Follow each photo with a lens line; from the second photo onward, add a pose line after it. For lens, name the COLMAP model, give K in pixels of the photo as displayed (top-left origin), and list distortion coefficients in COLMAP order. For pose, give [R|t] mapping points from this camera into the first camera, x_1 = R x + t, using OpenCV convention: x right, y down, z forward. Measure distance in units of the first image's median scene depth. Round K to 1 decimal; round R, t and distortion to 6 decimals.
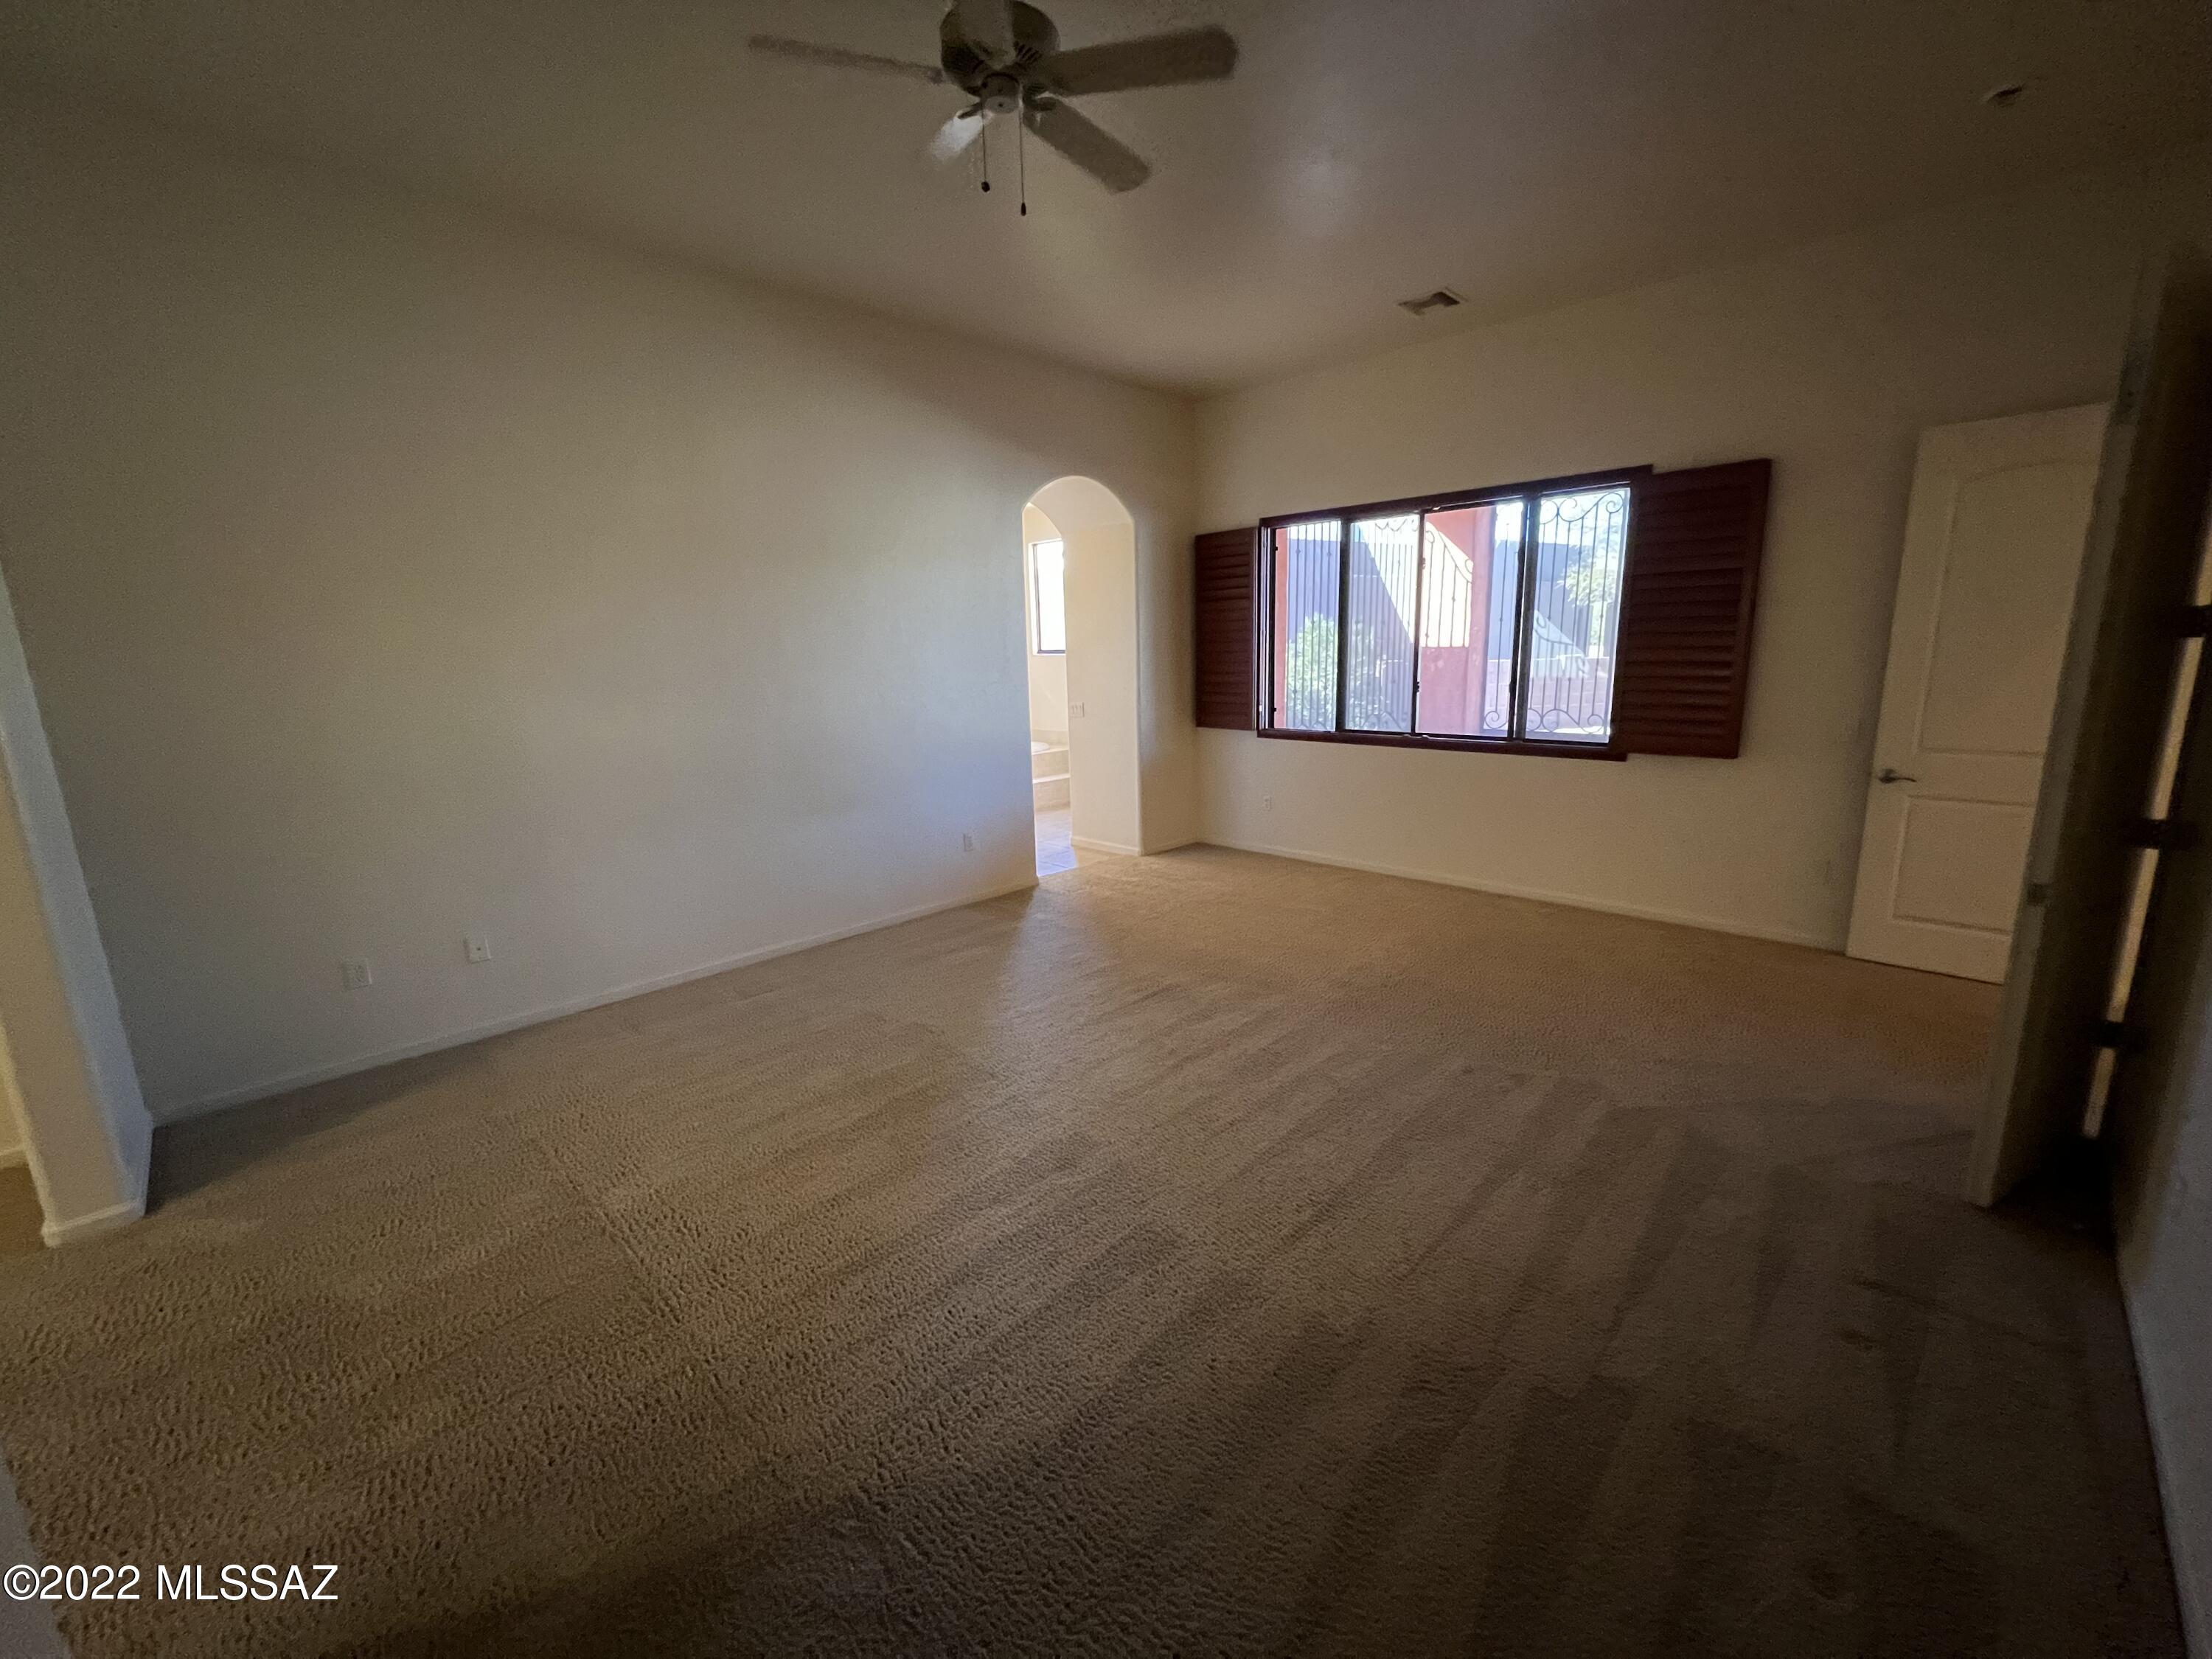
lens RADIAL K [[876.2, 0, 1119.0], [0, 876.2, 816.2], [0, 0, 1]] dist [0.000173, 0.000011]
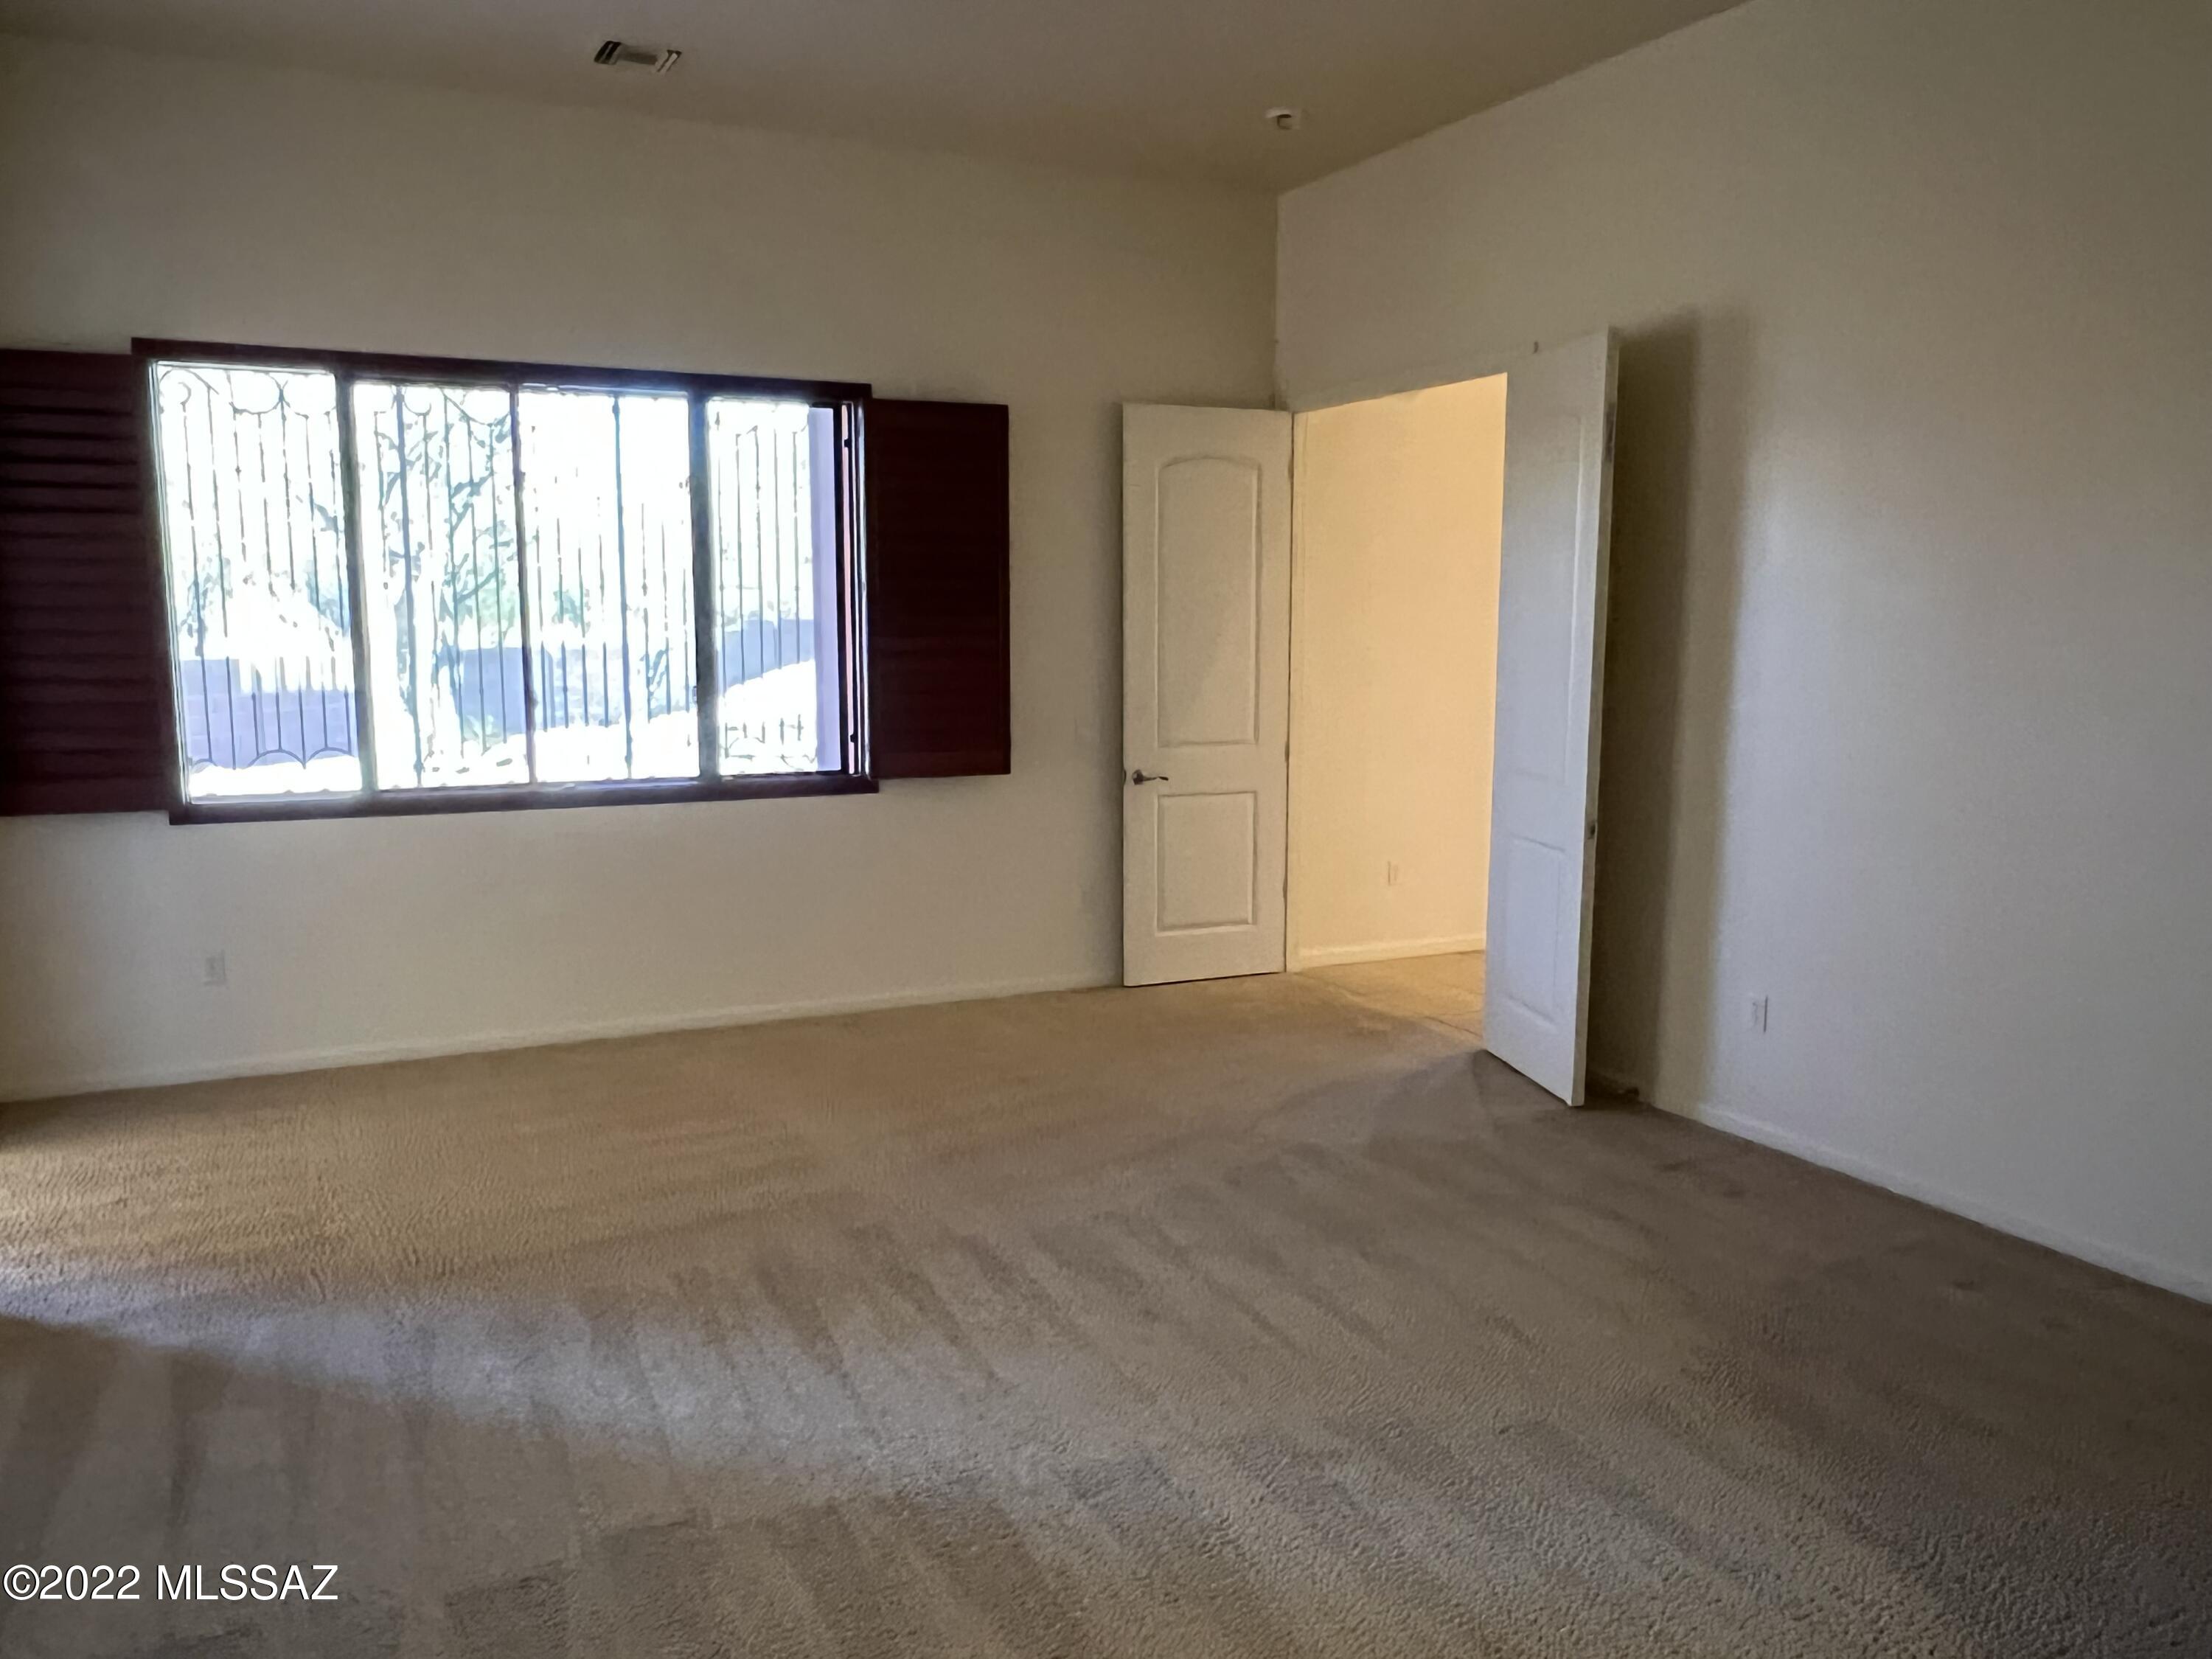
lens RADIAL K [[1646.6, 0, 1114.8], [0, 1646.6, 837.3], [0, 0, 1]] dist [0.064921, -0.065851]
pose [[0.346397, -0.101857, 0.932542, -0.728088], [0.170720, 0.984332, 0.044099, -0.063691], [-0.922423, 0.143928, 0.358359, 0.420423]]
